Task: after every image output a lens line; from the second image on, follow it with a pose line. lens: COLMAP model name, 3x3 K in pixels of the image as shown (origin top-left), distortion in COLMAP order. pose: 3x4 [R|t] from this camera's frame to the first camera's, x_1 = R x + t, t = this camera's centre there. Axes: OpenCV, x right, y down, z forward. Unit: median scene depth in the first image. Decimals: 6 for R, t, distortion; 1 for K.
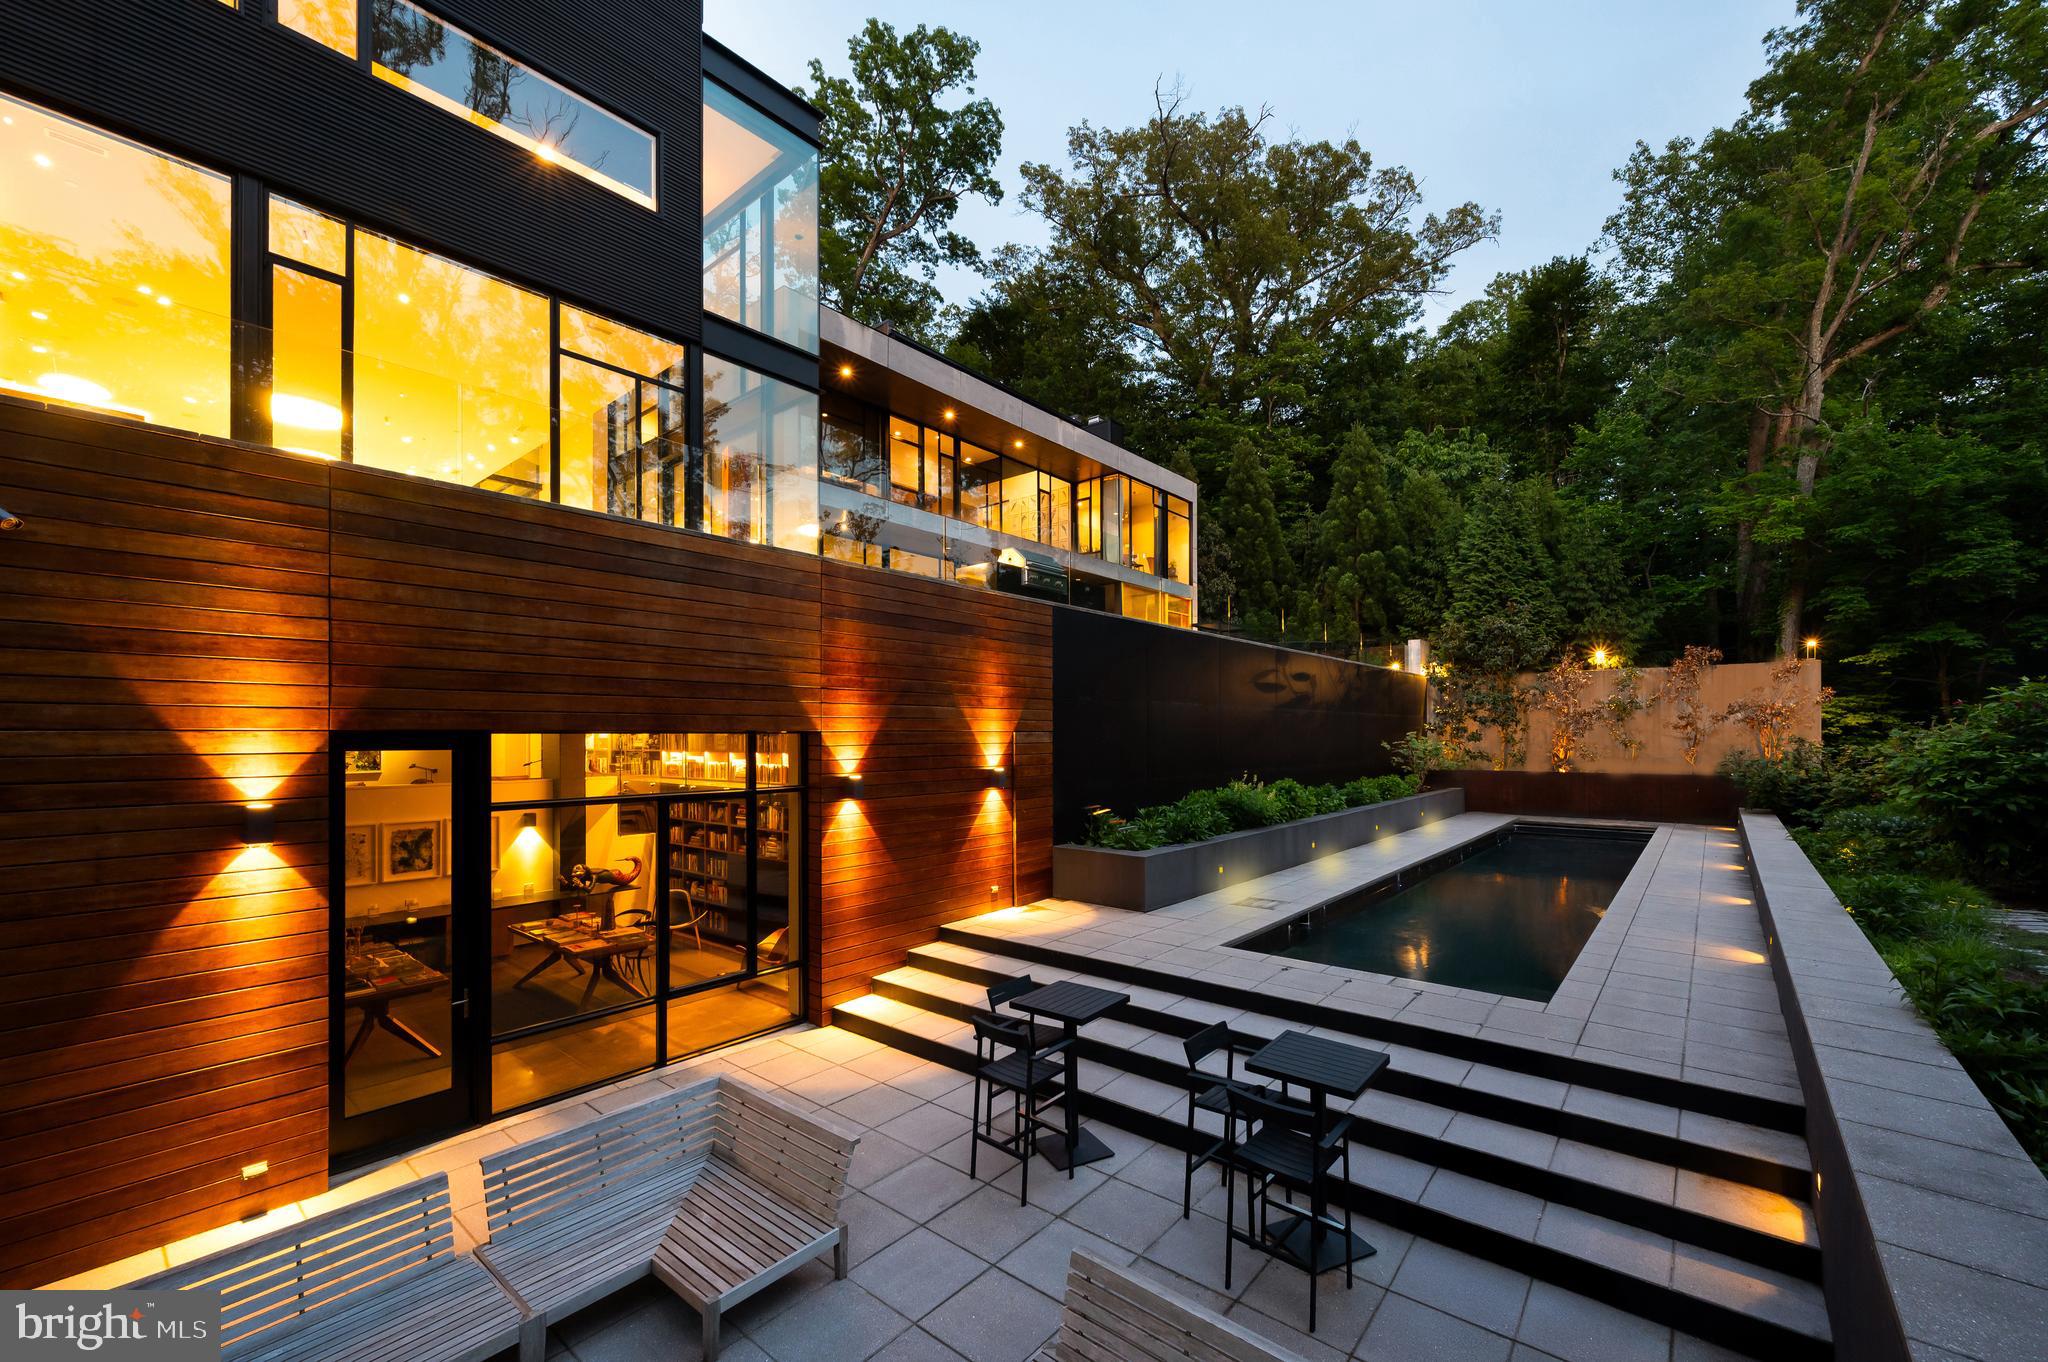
lens RADIAL K [[817.9, 0, 1020.3], [0, 817.9, 734.0], [0, 0, 1]] dist [0.000093, 0.000090]
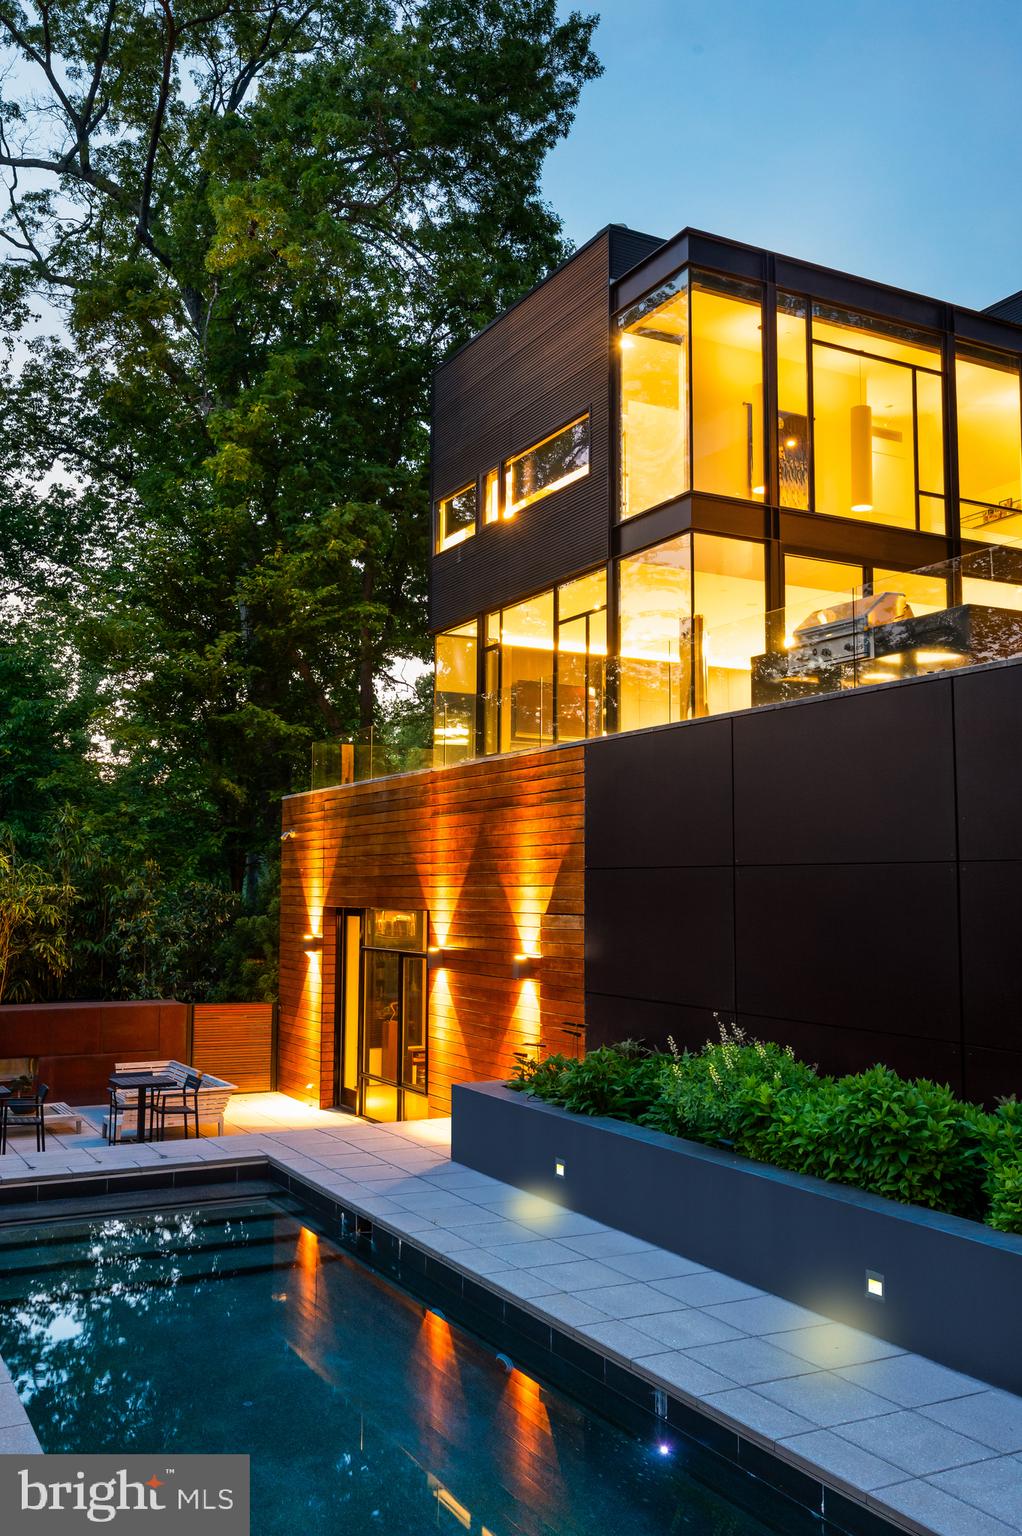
lens RADIAL K [[1323.4, 0, 511.0], [0, 1323.4, 768.0], [0, 0, 1]] dist [0.004109, 0.001867]
pose [[-0.373382, -0.083025, -0.923955, 0.624170], [-0.006651, 0.996201, -0.086829, -0.016927], [0.927654, -0.026275, -0.372516, 0.740783]]
